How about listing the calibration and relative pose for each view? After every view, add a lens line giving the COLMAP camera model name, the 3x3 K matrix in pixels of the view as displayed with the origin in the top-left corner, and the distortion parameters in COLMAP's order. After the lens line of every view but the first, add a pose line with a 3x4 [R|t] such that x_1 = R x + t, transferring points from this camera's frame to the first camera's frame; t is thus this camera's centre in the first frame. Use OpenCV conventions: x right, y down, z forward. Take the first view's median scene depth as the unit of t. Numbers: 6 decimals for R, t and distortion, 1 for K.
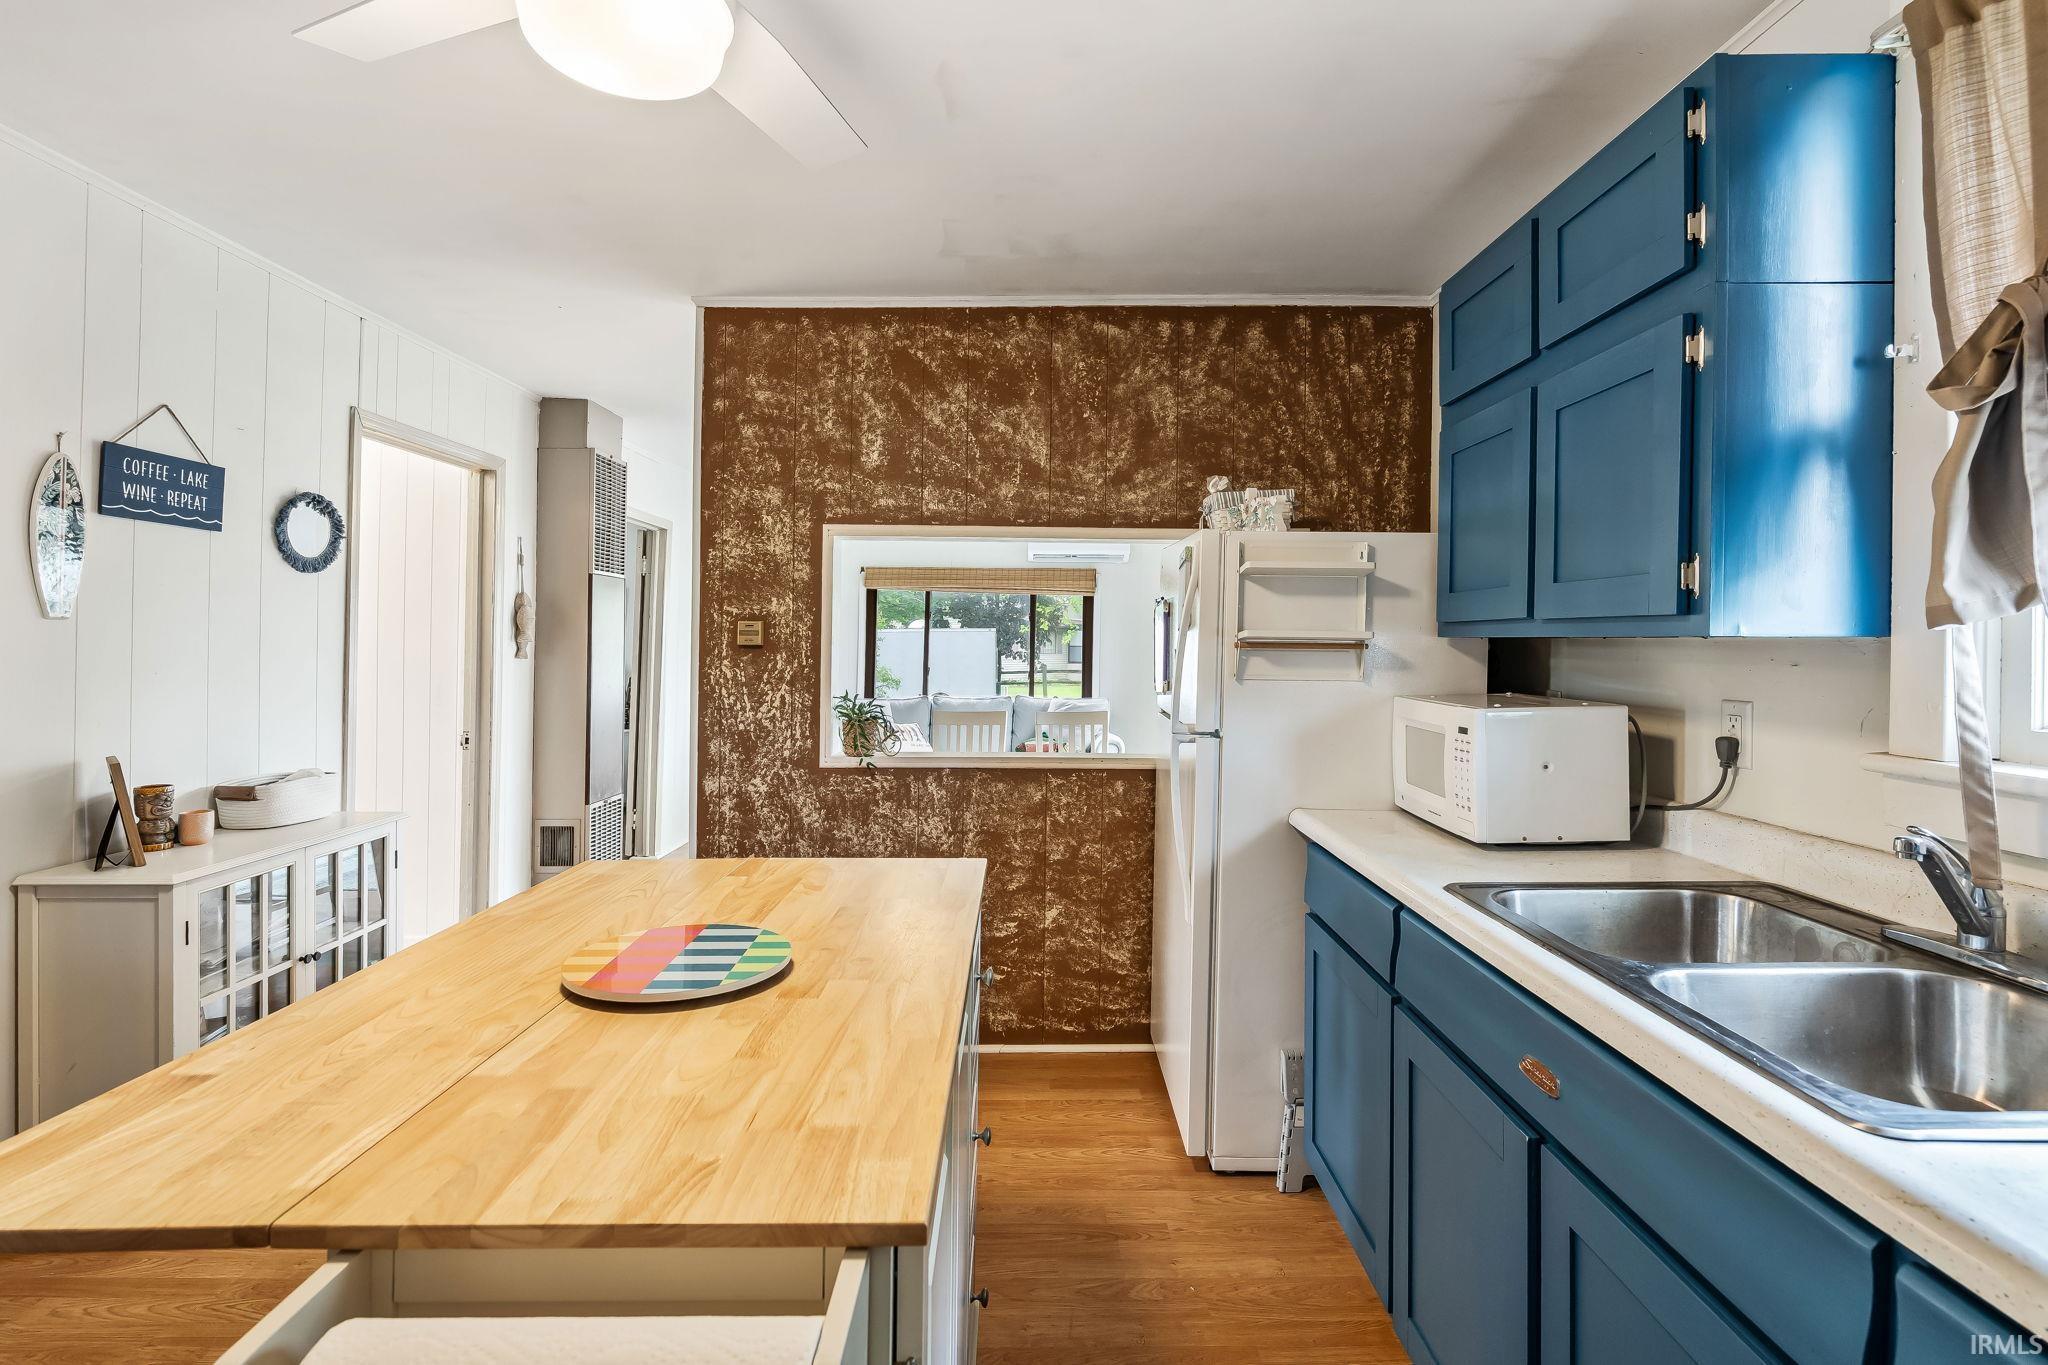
lens RADIAL K [[965.5, 0, 1023.9], [0, 965.5, 619.5], [0, 0, 1]] dist [-0.003709, 0.006348]
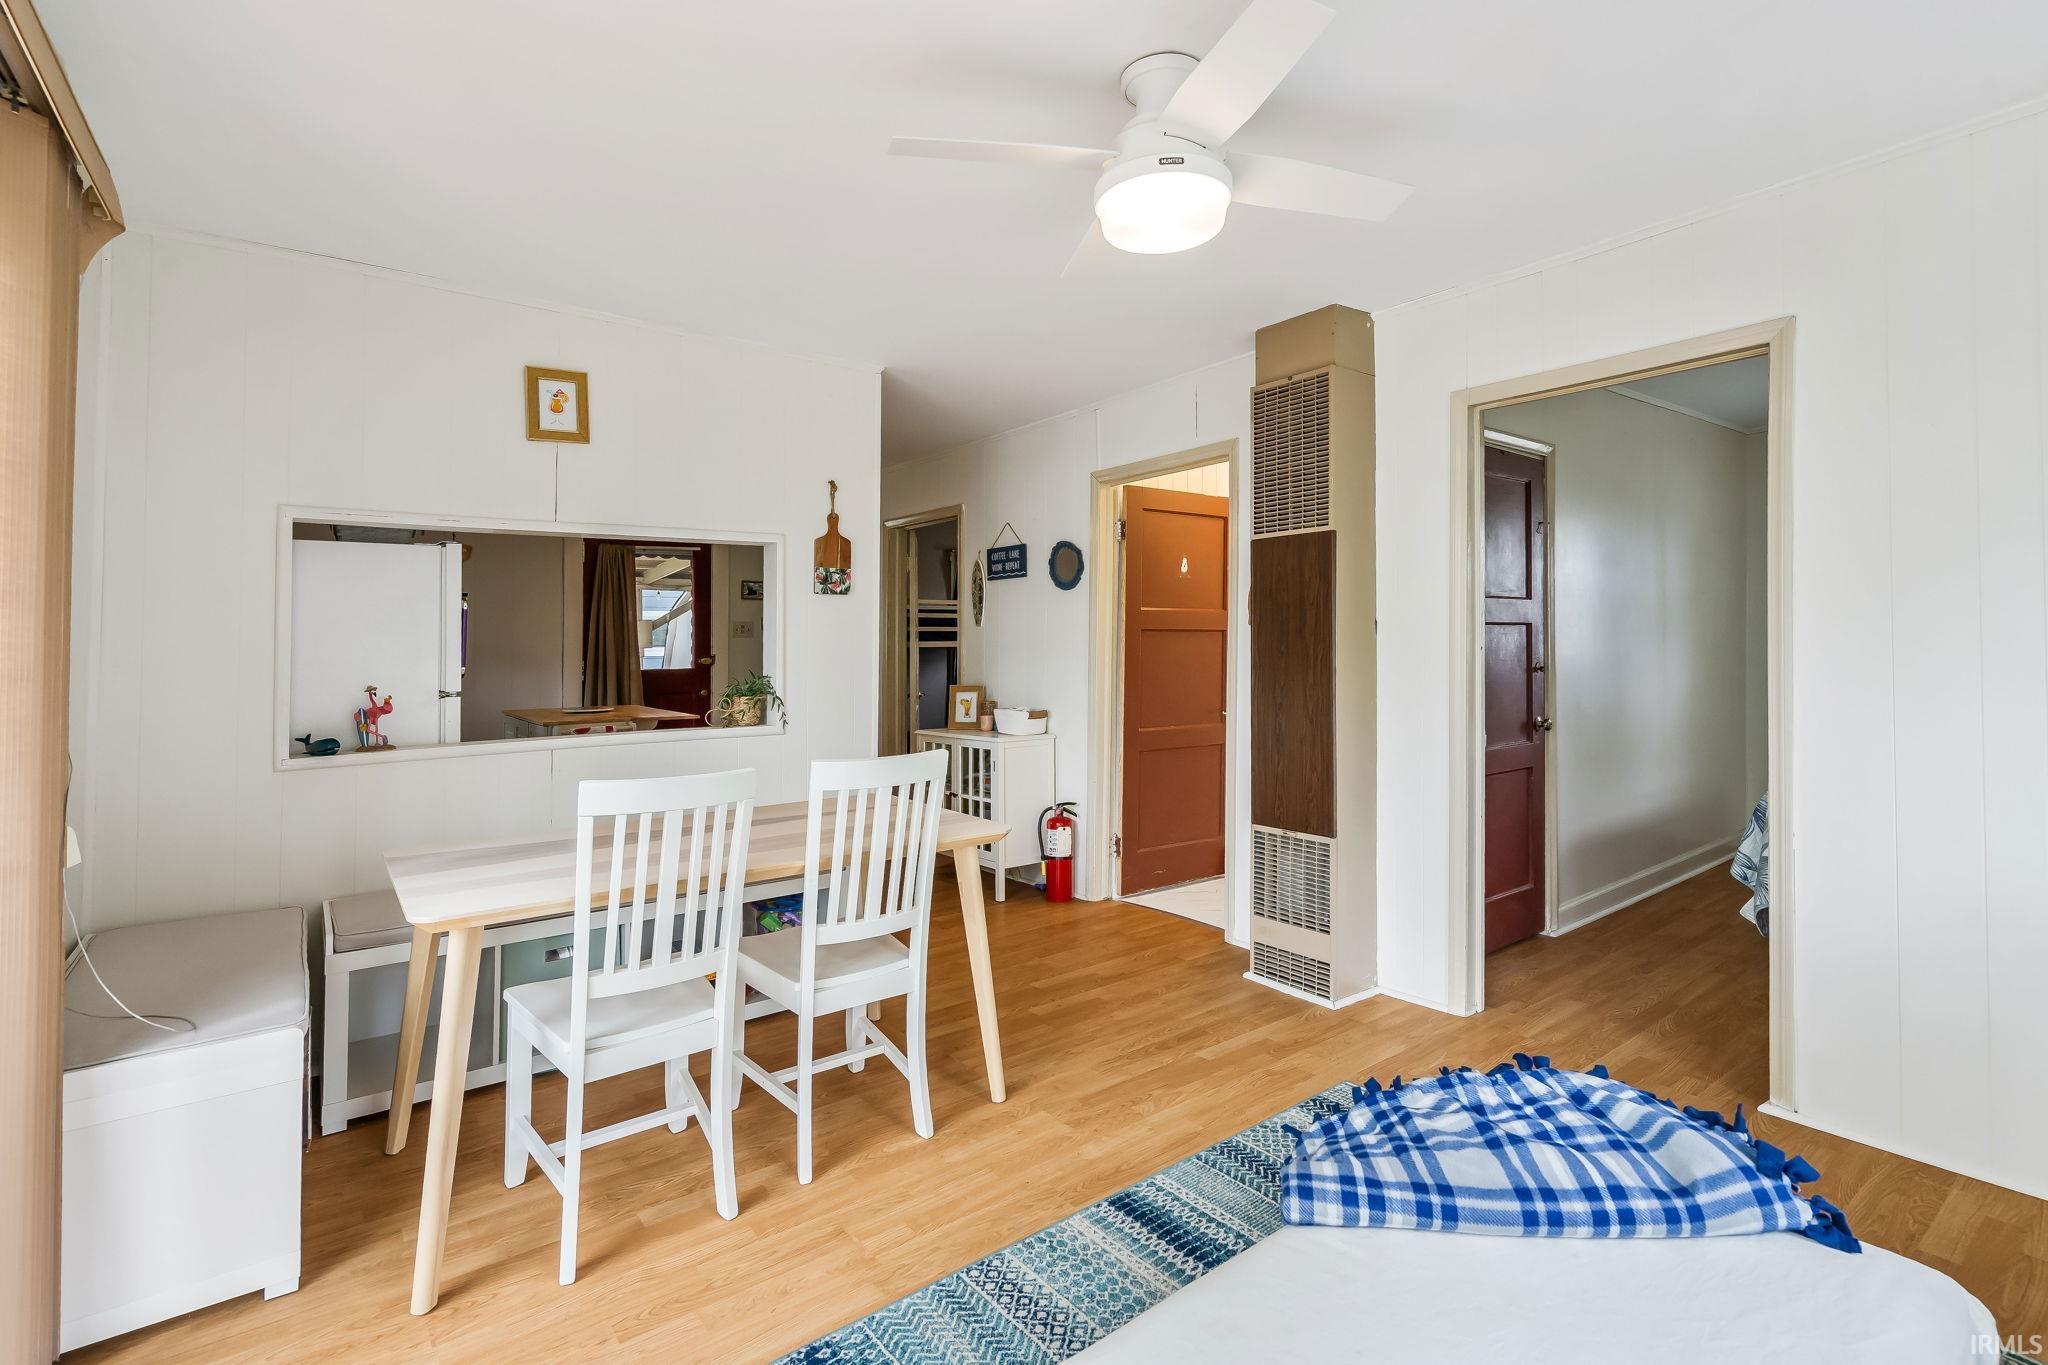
lens RADIAL K [[965.5, 0, 1049.0], [0, 965.5, 633.7], [0, 0, 1]] dist [-0.003709, 0.006348]
pose [[-0.784952, -0.002019, -0.619553, 0.276374], [0.027801, 0.998873, -0.038477, 0.083209], [0.618932, -0.047427, -0.784011, 2.178946]]
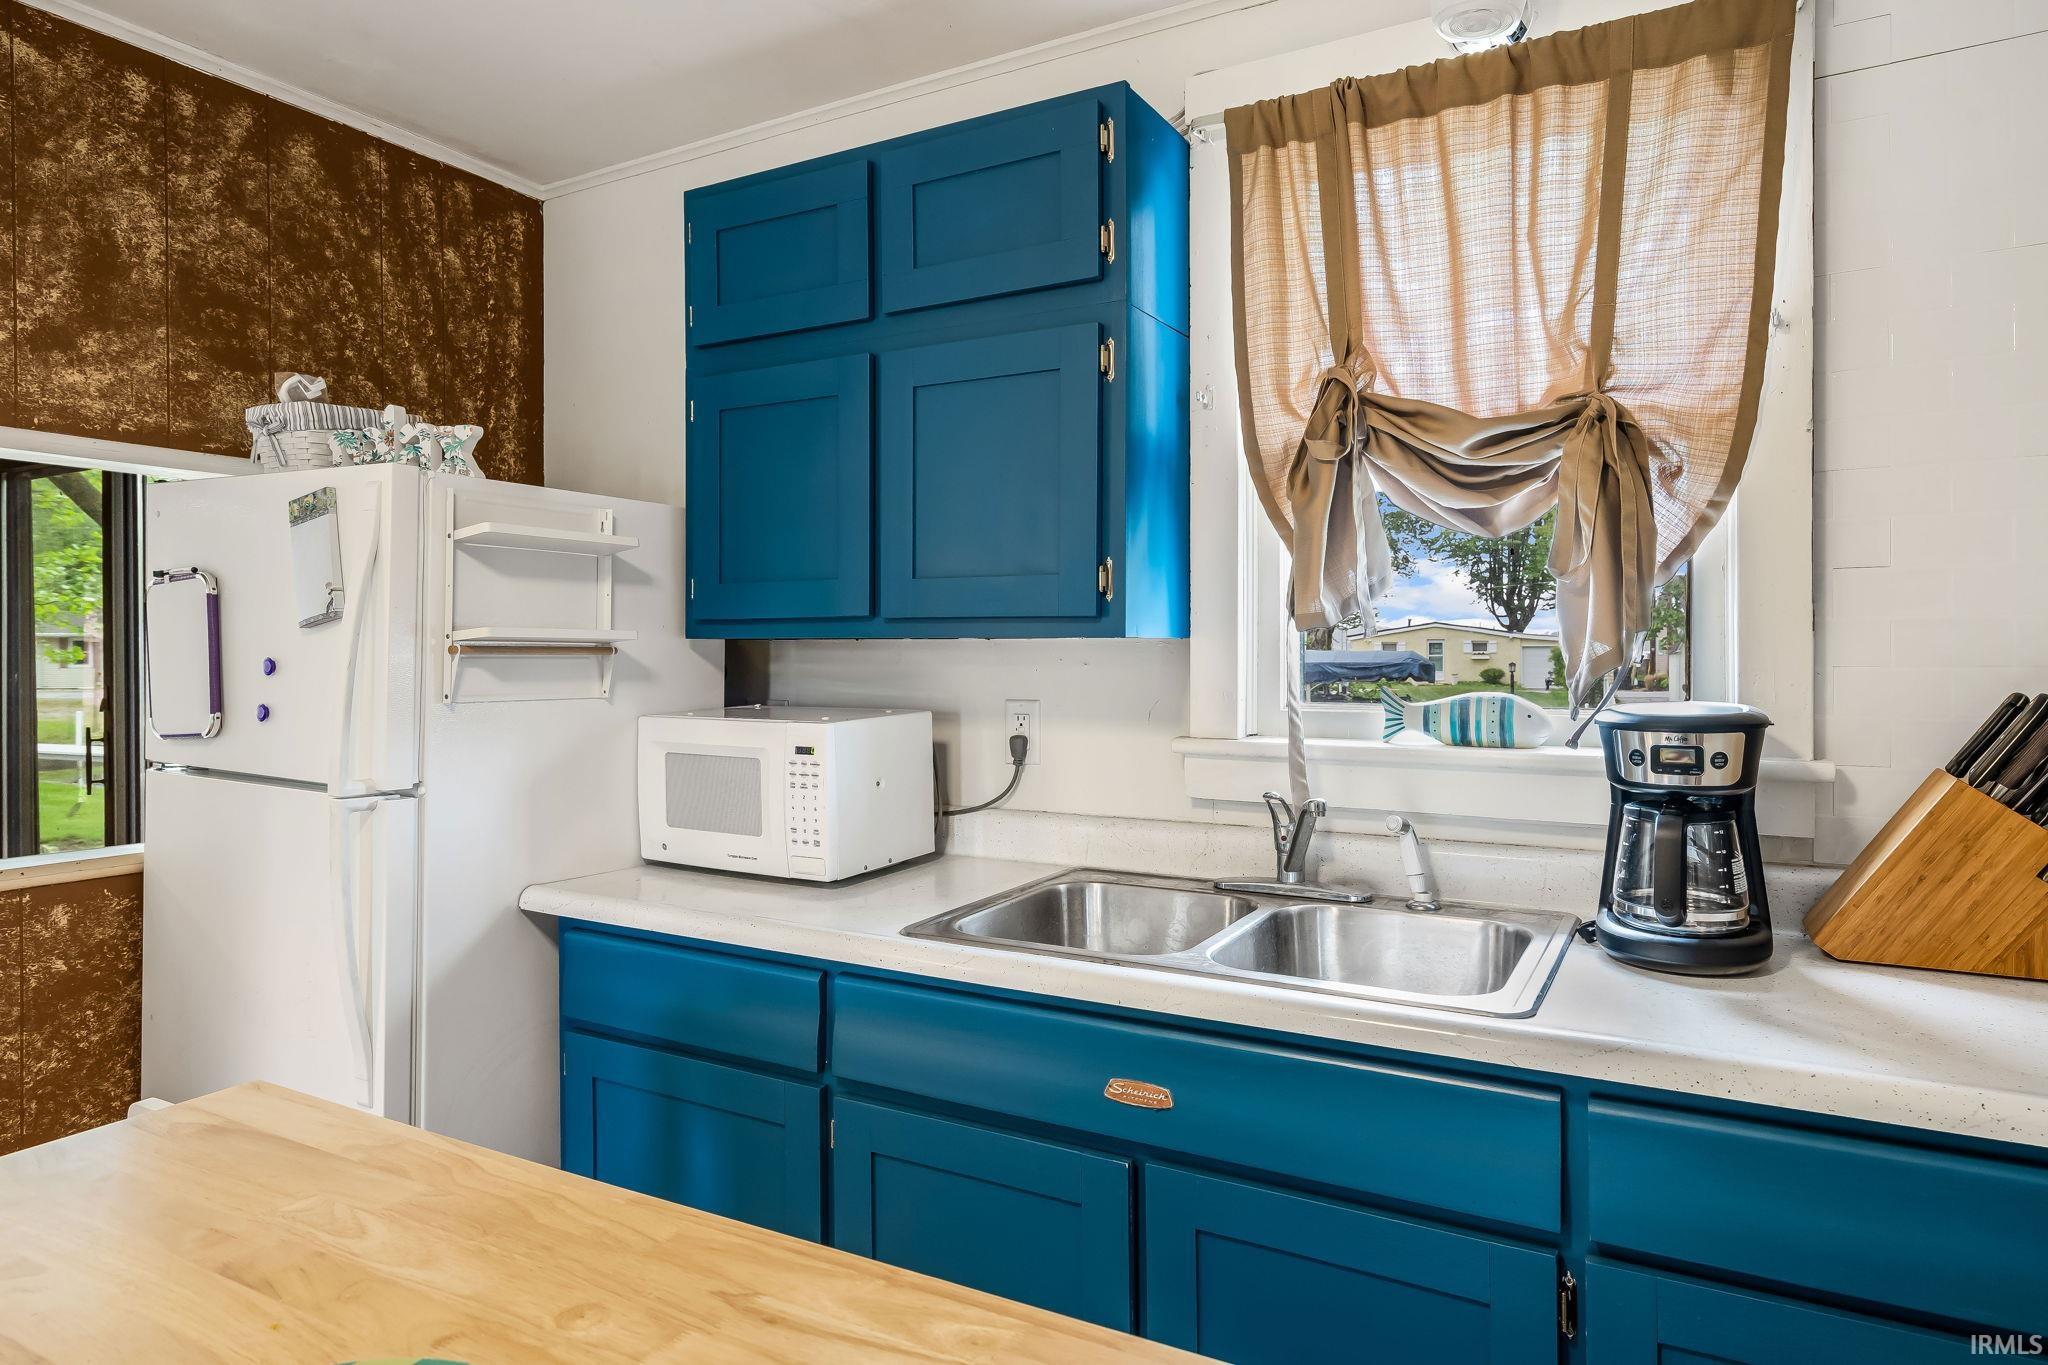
lens RADIAL K [[1201.2, 0, 1029.8], [0, 1201.2, 668.7], [0, 0, 1]] dist [0.008165, -0.000268]
pose [[0.489934, -0.021490, 0.871495, -0.219750], [-0.015604, 0.999320, 0.033414, 0.003862], [-0.871620, -0.029970, 0.489265, 0.200405]]
